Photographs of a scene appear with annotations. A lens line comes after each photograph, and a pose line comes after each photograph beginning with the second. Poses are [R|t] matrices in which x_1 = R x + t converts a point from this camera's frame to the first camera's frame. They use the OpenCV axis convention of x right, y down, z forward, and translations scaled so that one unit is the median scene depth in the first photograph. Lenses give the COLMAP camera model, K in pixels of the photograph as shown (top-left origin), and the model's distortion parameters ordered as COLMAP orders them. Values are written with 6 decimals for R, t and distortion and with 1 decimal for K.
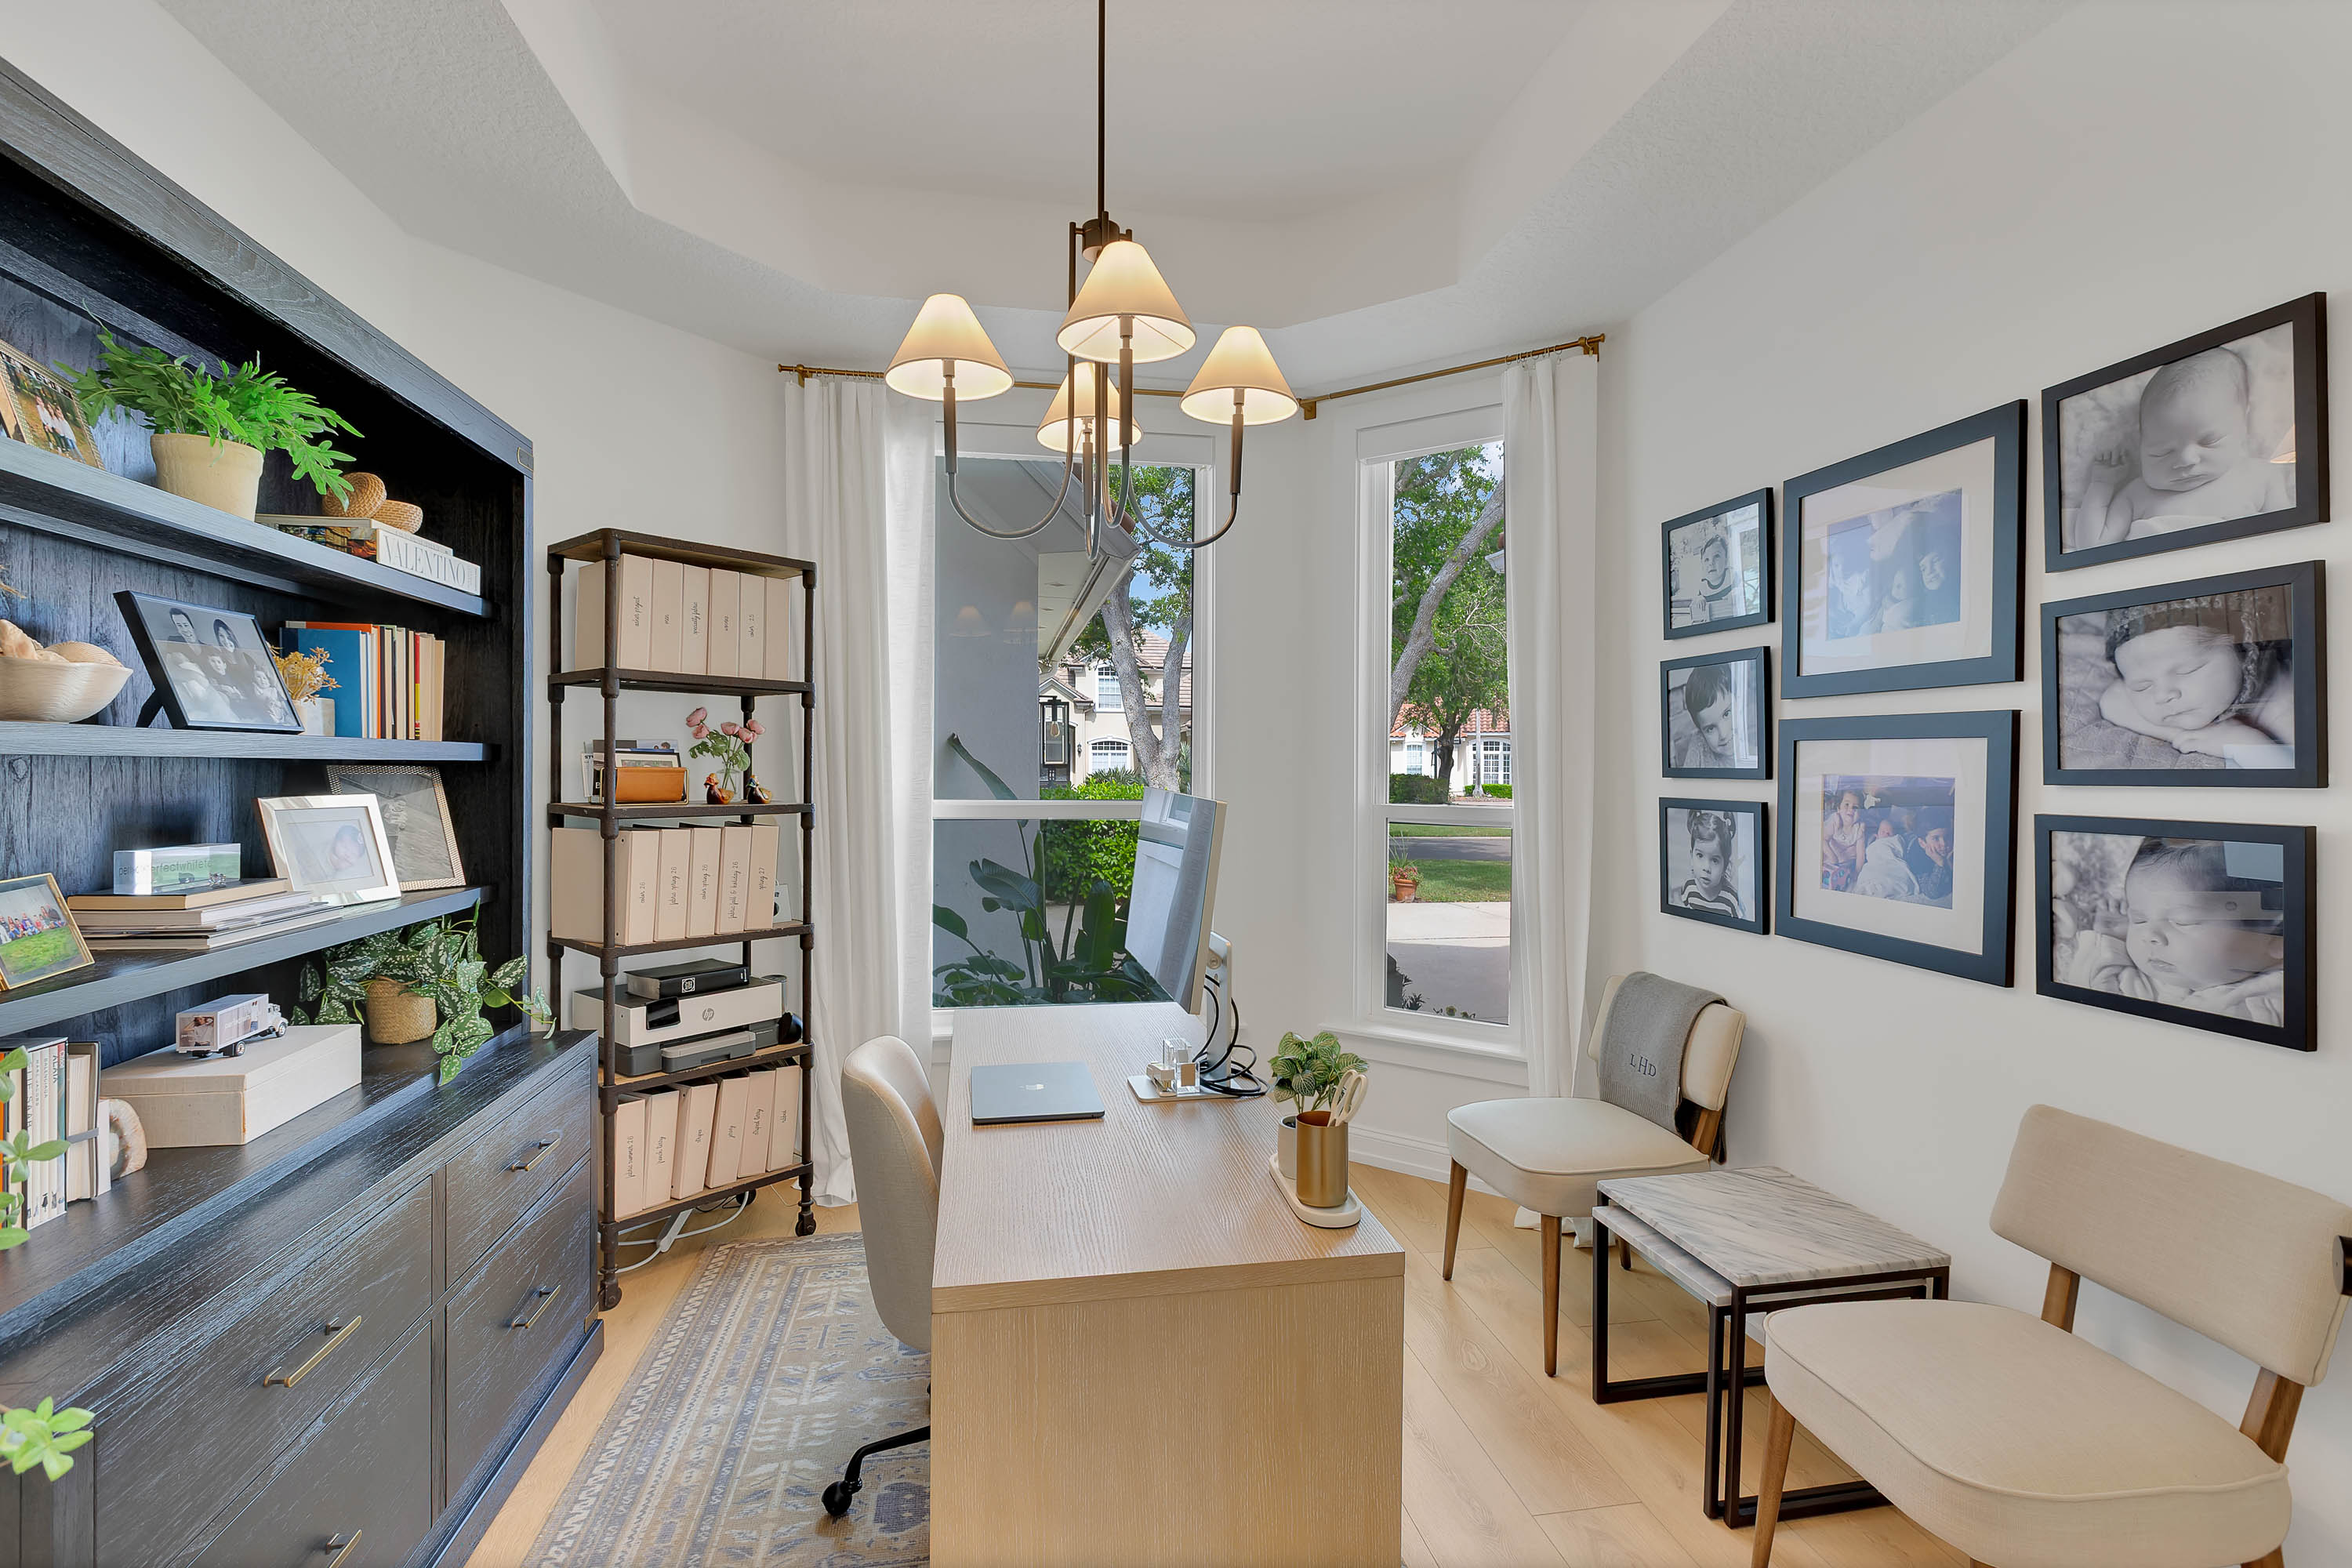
lens RADIAL K [[1069.0, 0, 1194.0], [0, 1069.0, 787.3], [0, 0, 1]] dist [0.000823, 0.000076]
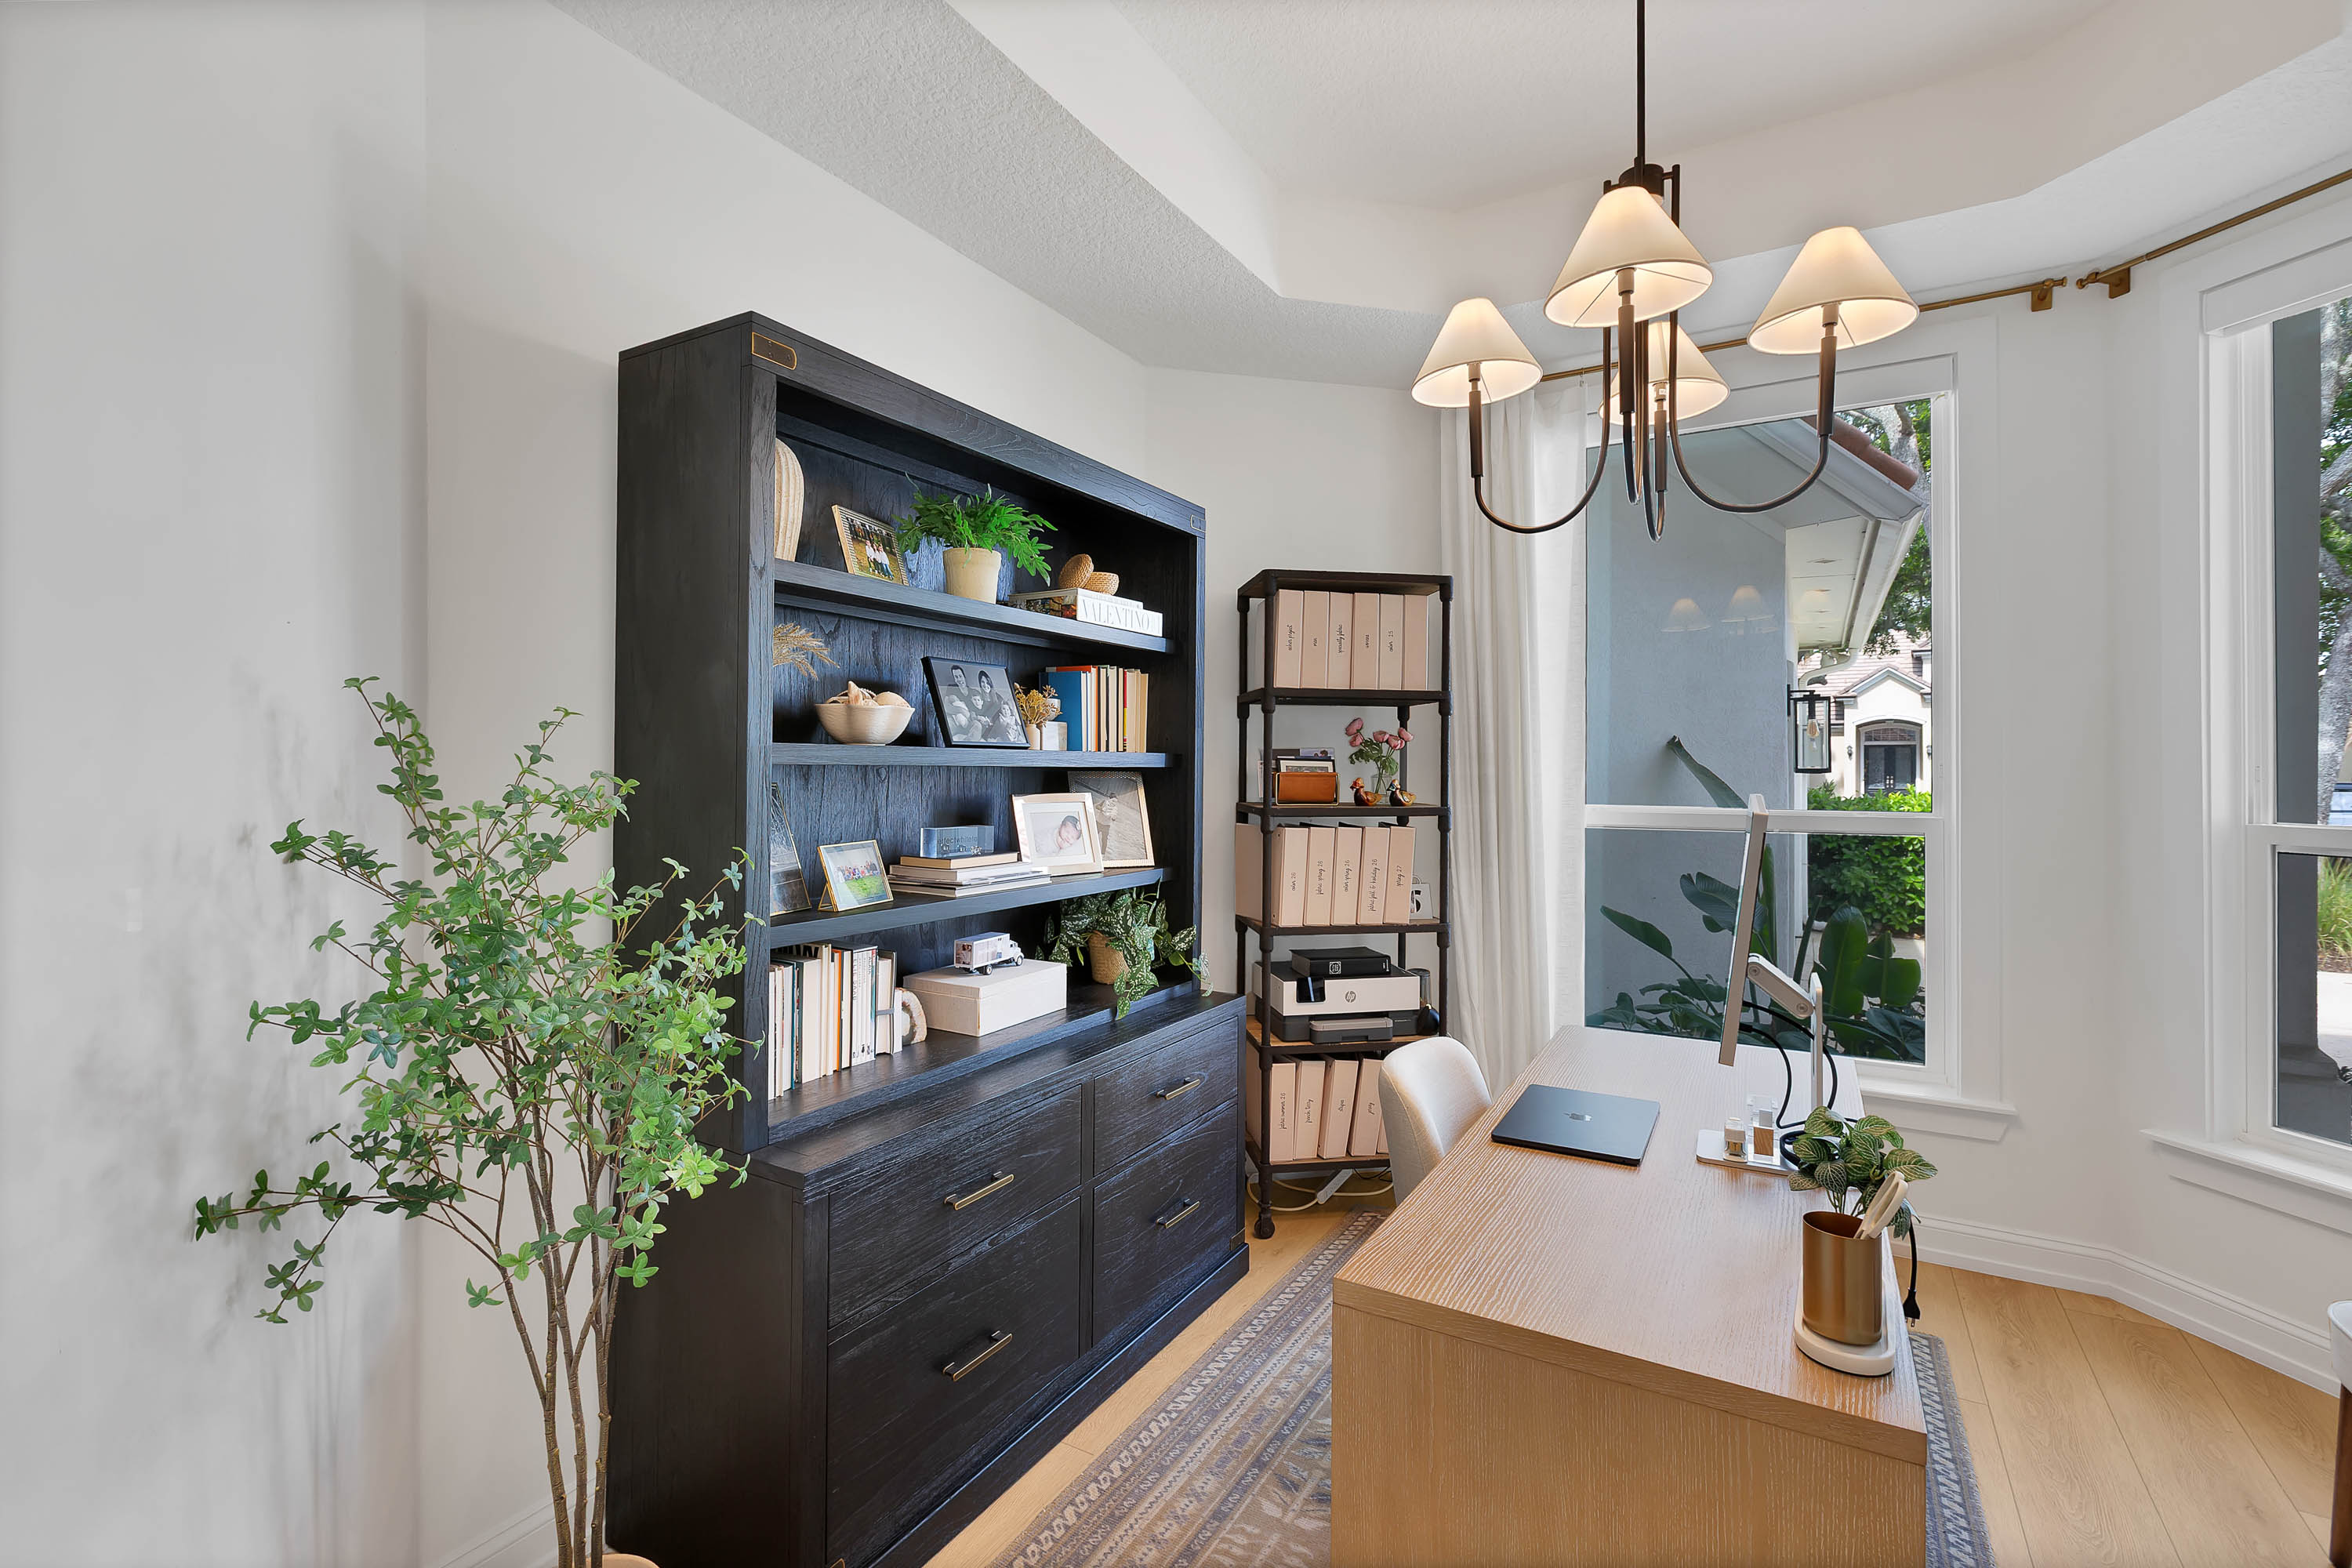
lens RADIAL K [[1069.0, 0, 1195.1], [0, 1069.0, 764.6], [0, 0, 1]] dist [0.000823, 0.000076]
pose [[0.756628, -0.006529, -0.653813, 0.205227], [-0.010562, 0.999698, -0.022205, -0.000621], [0.653761, 0.023707, 0.756330, 0.076902]]
